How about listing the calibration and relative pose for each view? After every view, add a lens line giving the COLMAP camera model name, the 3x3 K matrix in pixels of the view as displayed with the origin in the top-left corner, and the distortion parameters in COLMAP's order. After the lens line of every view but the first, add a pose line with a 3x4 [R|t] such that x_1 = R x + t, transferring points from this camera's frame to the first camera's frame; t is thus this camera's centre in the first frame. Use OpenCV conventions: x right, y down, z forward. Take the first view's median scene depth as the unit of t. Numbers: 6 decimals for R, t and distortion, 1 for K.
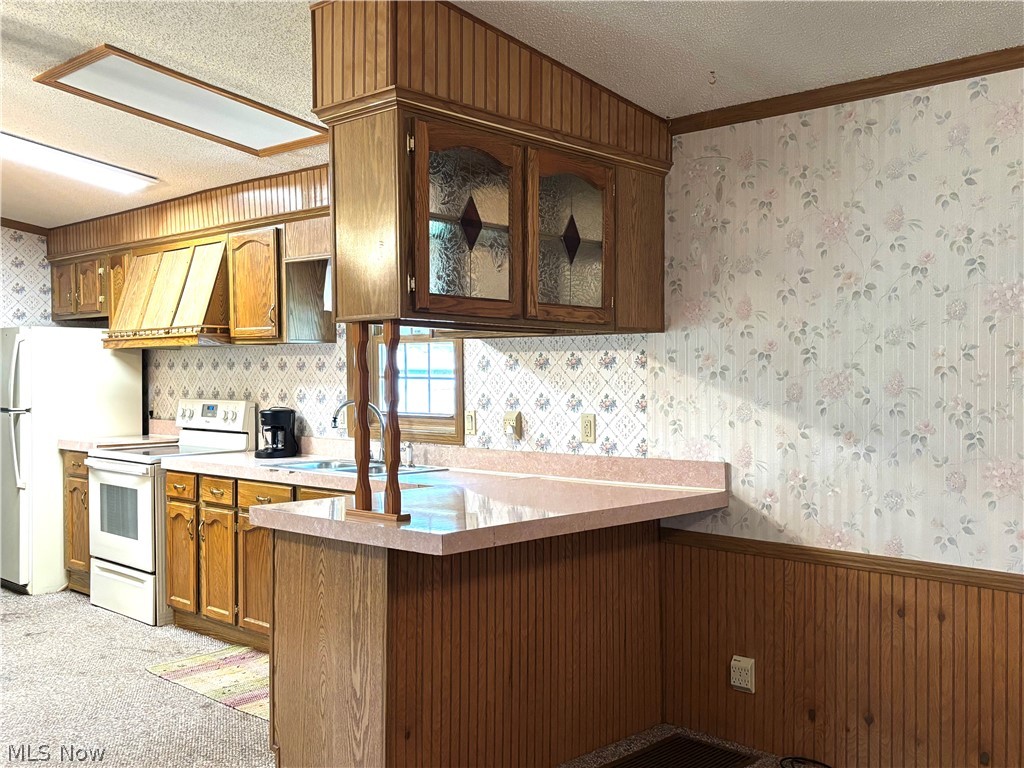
lens RADIAL K [[979.8, 0, 529.7], [0, 979.8, 393.6], [0, 0, 1]] dist [0.095248, -0.216403]
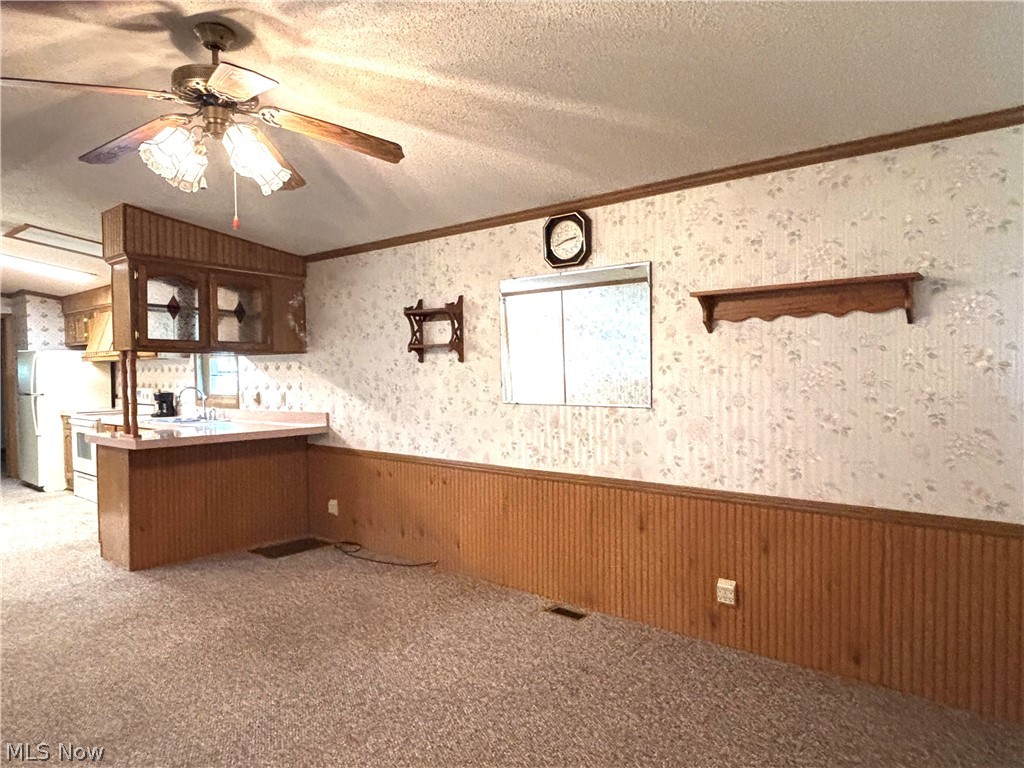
lens RADIAL K [[651.7, 0, 498.7], [0, 651.7, 386.1], [0, 0, 1]] dist [0.069566, -0.092481]
pose [[0.999448, -0.011443, 0.031200, 0.381722], [0.011356, 0.999931, 0.002975, 0.007433], [-0.031231, -0.002619, 0.999509, -0.336633]]
